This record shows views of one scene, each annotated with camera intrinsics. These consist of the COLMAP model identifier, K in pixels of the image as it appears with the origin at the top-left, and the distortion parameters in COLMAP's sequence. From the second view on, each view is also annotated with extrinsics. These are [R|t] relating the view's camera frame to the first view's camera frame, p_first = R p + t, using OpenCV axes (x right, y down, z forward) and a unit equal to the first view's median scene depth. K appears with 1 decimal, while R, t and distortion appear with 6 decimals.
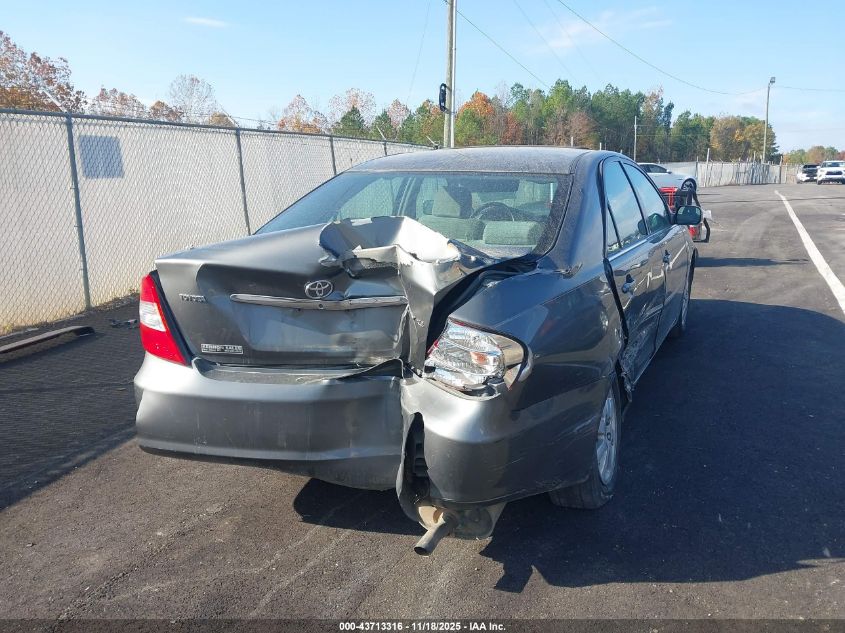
lens RADIAL K [[691.6, 0, 421.0], [0, 691.6, 319.7], [0, 0, 1]] dist [0.026094, 0.018995]
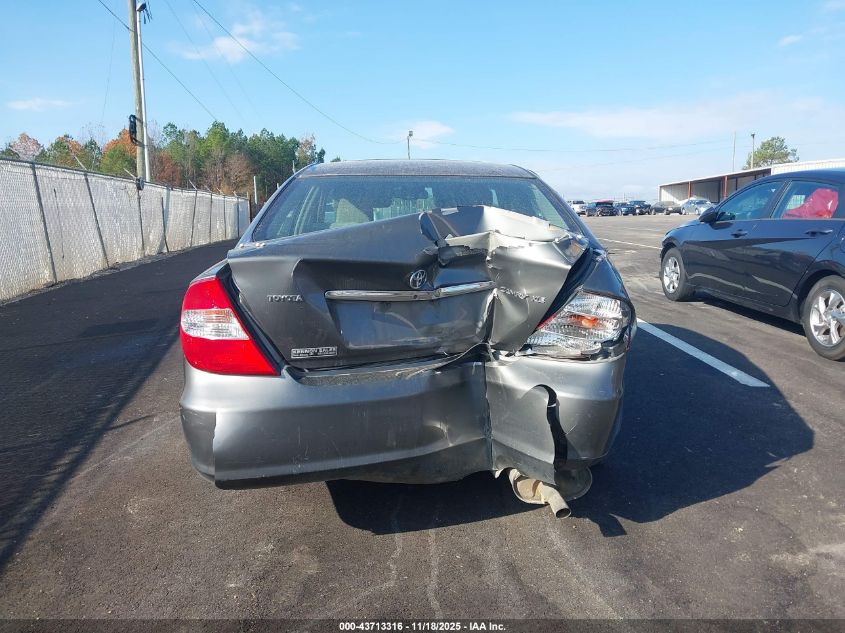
lens RADIAL K [[691.6, 0, 420.7], [0, 691.6, 315.6], [0, 0, 1]] dist [0.026094, 0.018995]
pose [[0.877695, -0.079268, 0.472619, -0.585400], [0.110754, 0.993078, -0.039119, 0.044525], [-0.466246, 0.086679, 0.880398, 0.126120]]
